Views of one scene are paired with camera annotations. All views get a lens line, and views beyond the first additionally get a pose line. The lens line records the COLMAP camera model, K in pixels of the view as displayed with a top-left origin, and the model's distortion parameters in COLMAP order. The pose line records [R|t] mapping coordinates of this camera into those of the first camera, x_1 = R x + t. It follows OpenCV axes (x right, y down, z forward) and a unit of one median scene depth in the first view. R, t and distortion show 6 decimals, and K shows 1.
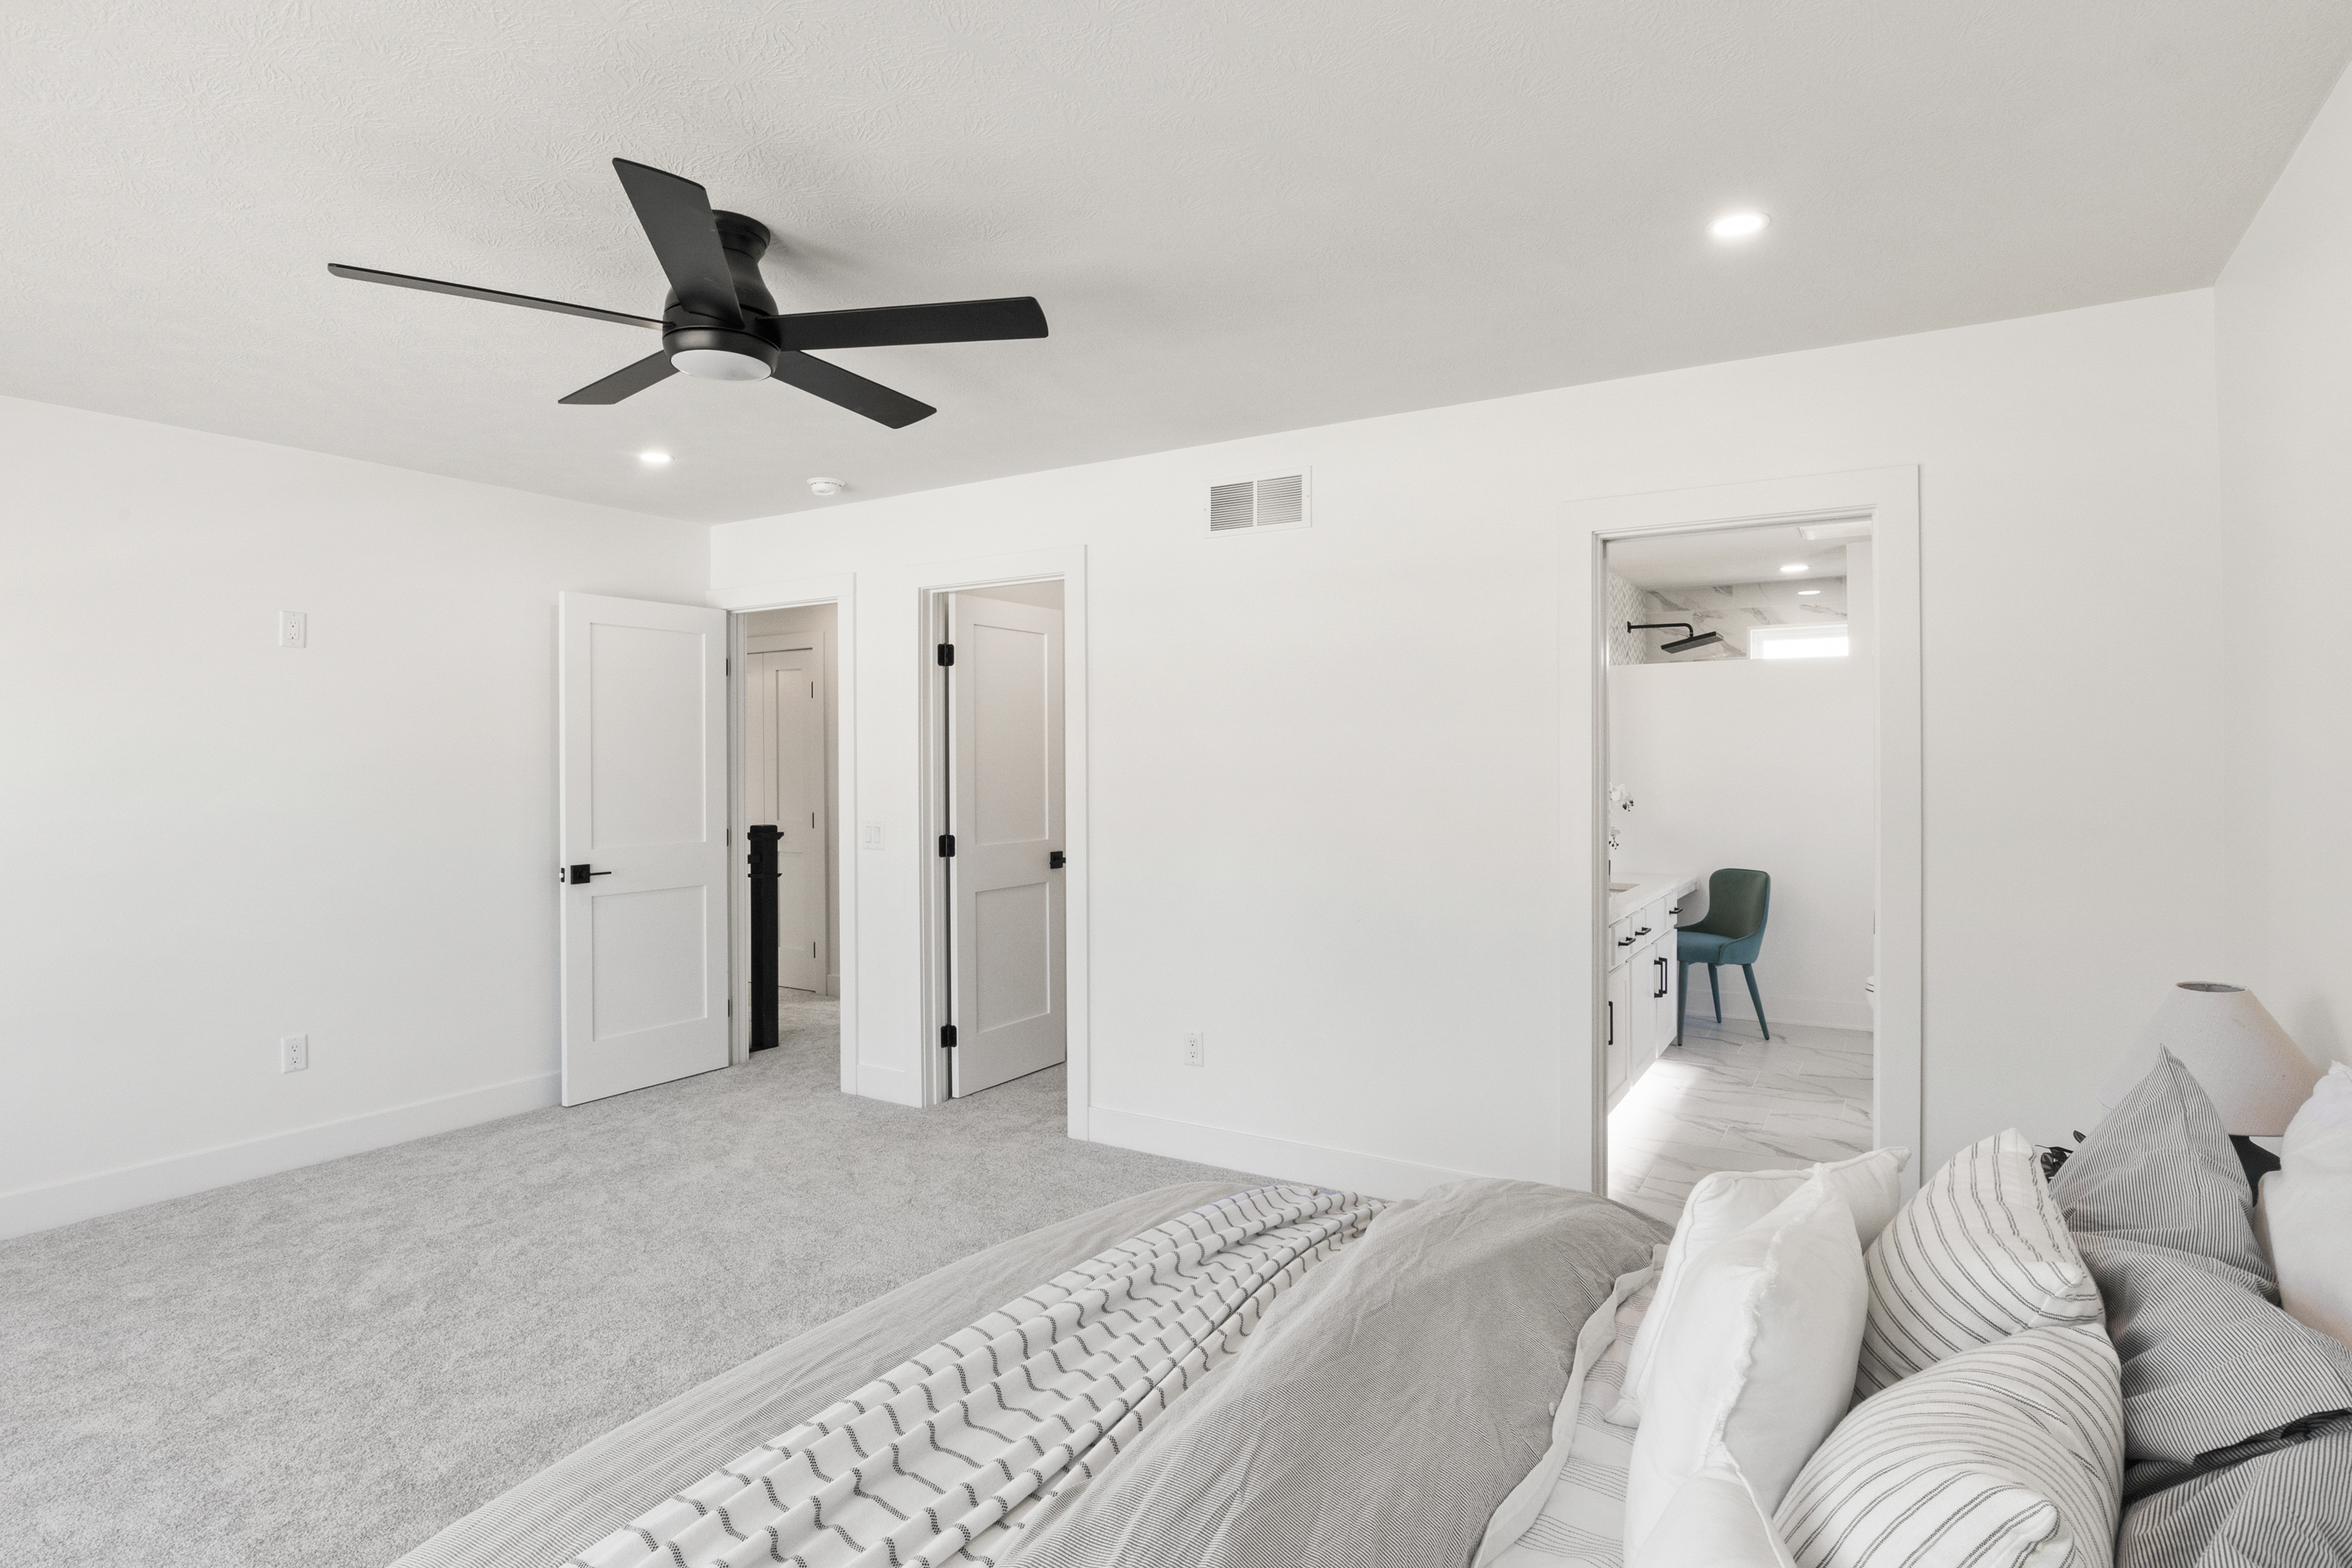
lens RADIAL K [[1189.8, 0, 1176.0], [0, 1189.8, 784.0], [0, 0, 1]] dist [-0.000896, 0.000089]
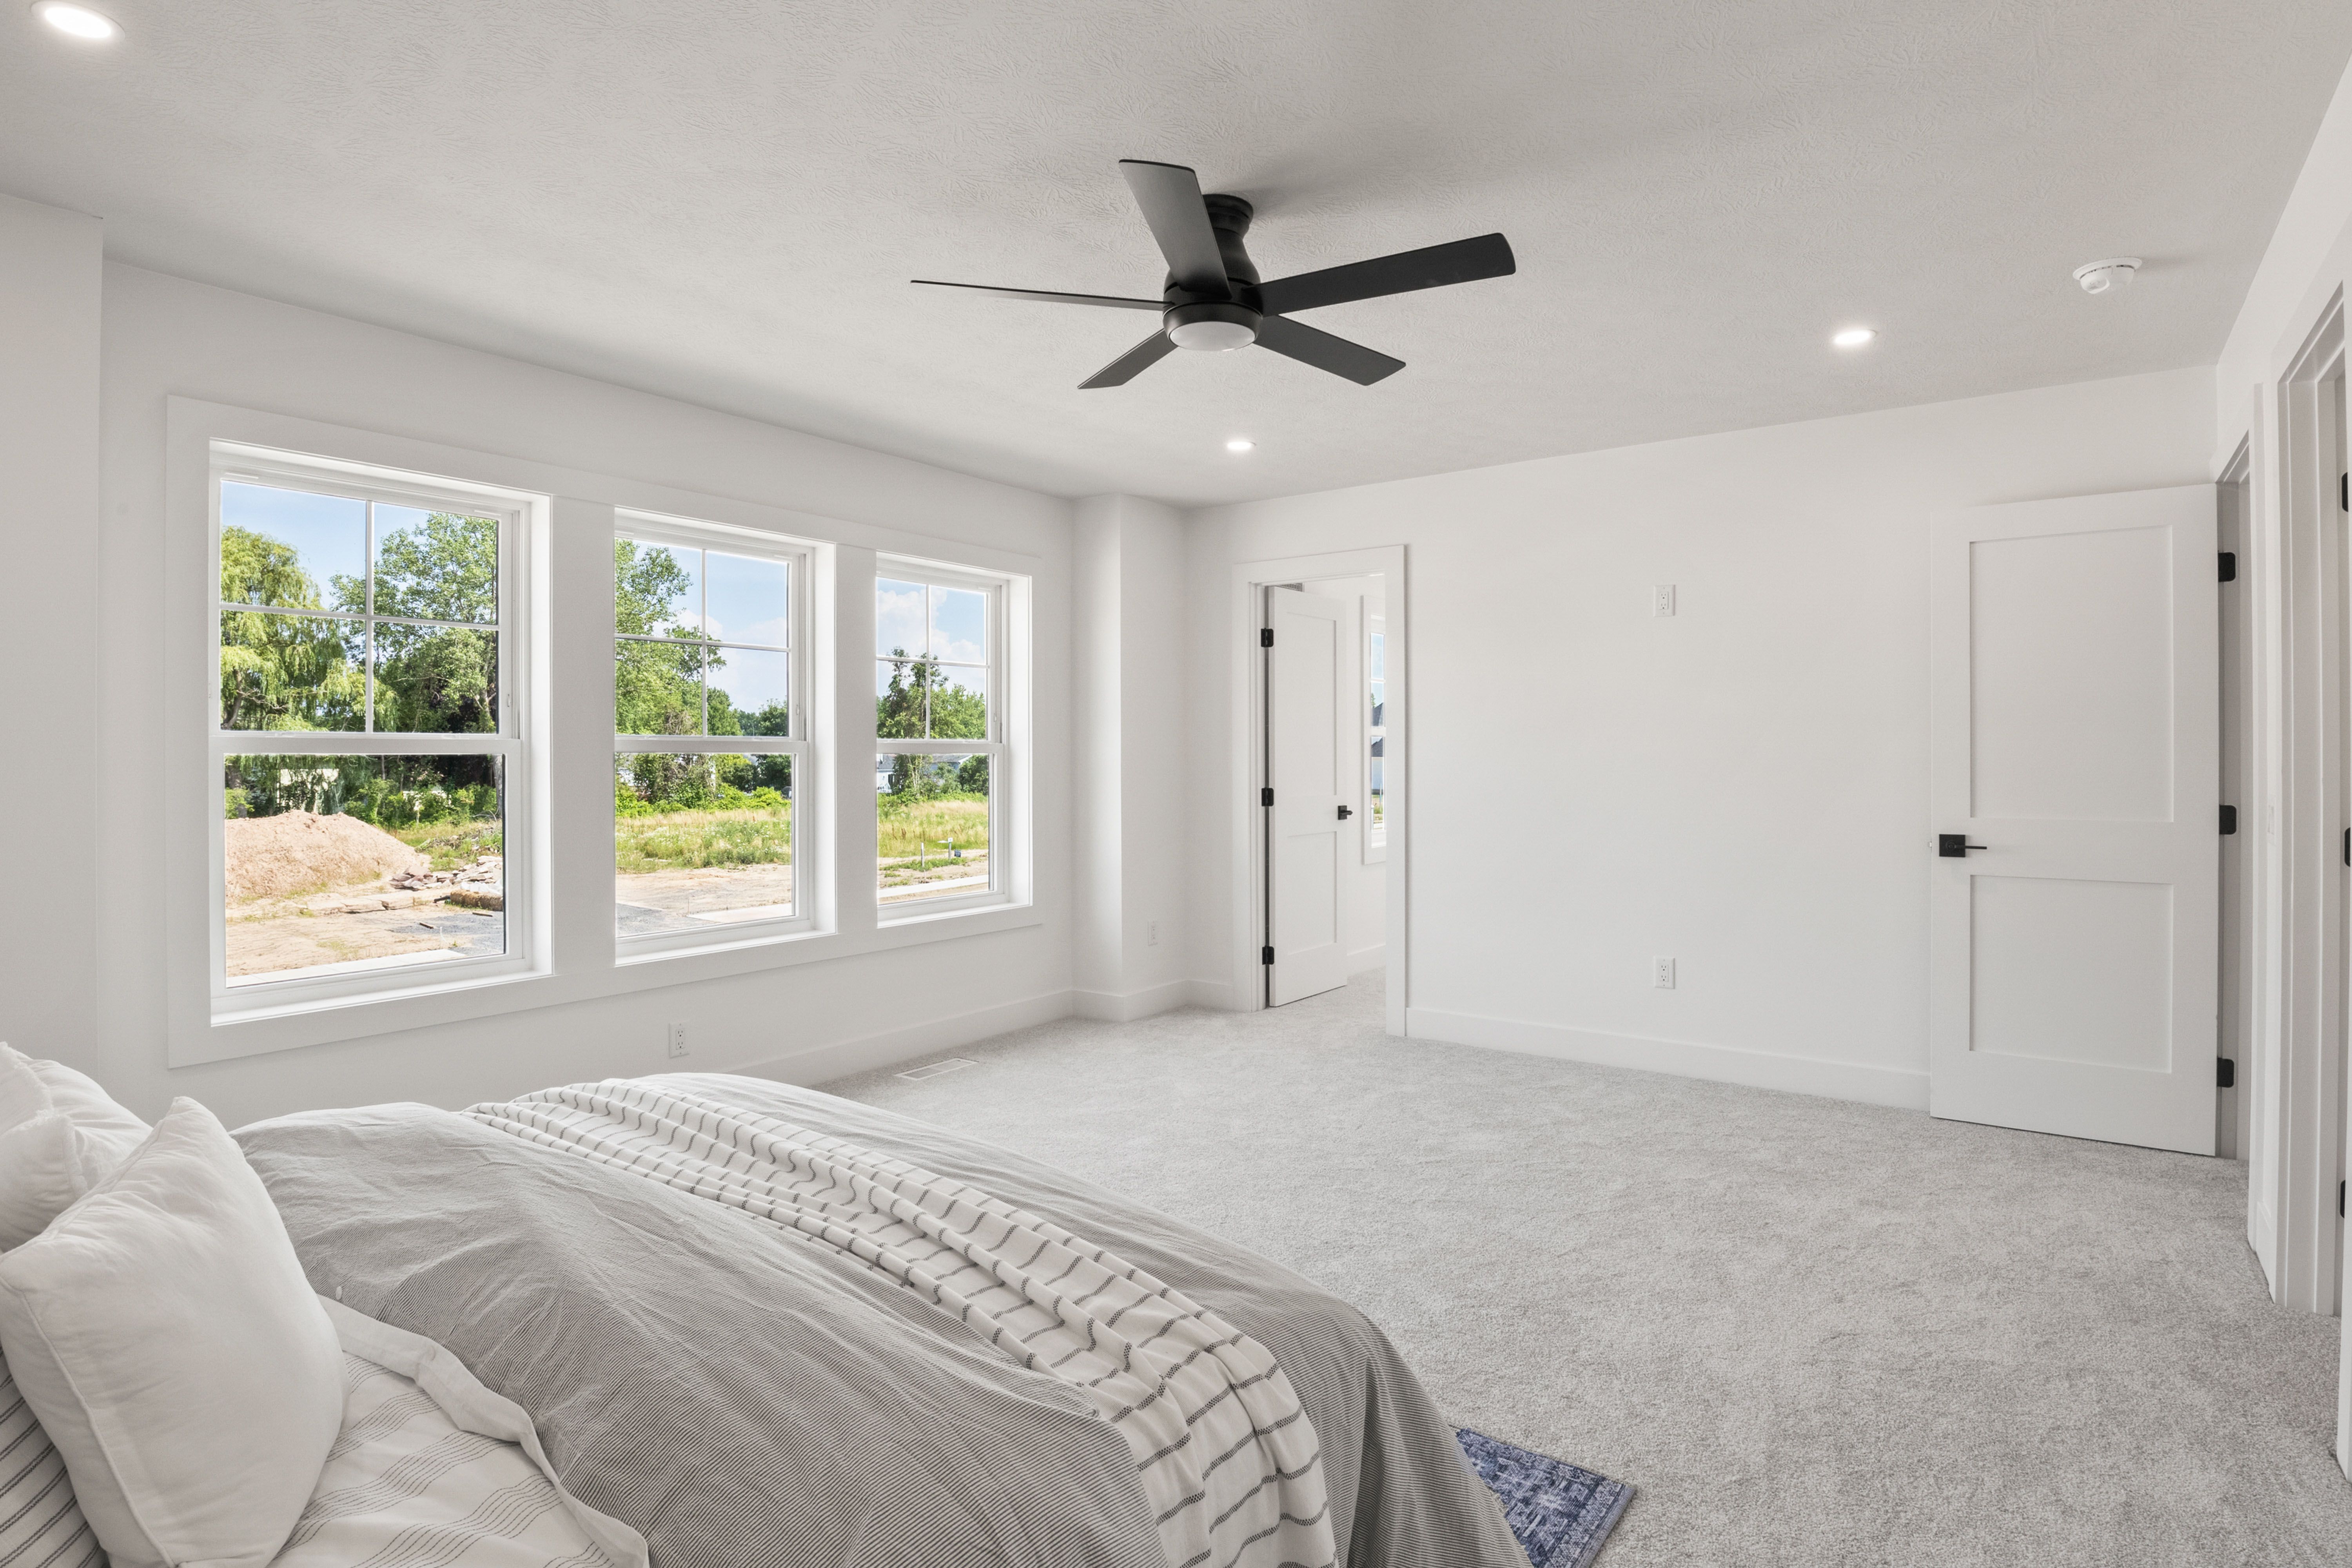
lens RADIAL K [[1189.8, 0, 1176.0], [0, 1189.8, 784.0], [0, 0, 1]] dist [-0.000896, 0.000089]
pose [[-0.098022, 0.019452, -0.994994, 0.406971], [0.004247, 0.999808, 0.019128, 0.014189], [0.995175, -0.002350, -0.098086, 0.564456]]
